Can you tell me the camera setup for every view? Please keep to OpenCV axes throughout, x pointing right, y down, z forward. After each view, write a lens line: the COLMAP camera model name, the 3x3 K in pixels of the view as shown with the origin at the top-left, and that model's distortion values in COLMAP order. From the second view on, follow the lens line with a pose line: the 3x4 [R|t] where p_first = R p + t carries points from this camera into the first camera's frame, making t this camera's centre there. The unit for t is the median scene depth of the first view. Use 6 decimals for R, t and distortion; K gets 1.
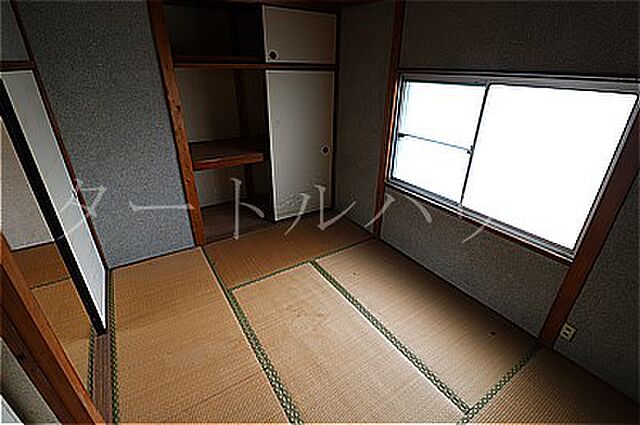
lens RADIAL K [[302.4, 0, 324.1], [0, 302.4, 213.2], [0, 0, 1]] dist [-0.000608, -0.000155]
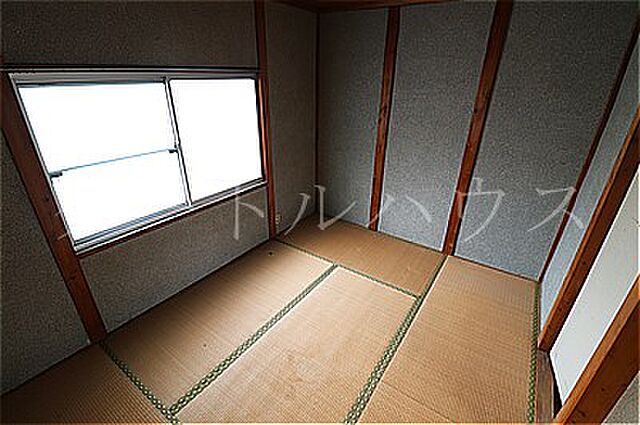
lens RADIAL K [[302.4, 0, 324.1], [0, 302.4, 213.2], [0, 0, 1]] dist [-0.000608, -0.000155]
pose [[-0.386758, -0.414806, 0.823623, -0.603452], [0.382183, 0.740717, 0.552517, -0.414622], [-0.839258, 0.528465, -0.127947, 0.841922]]
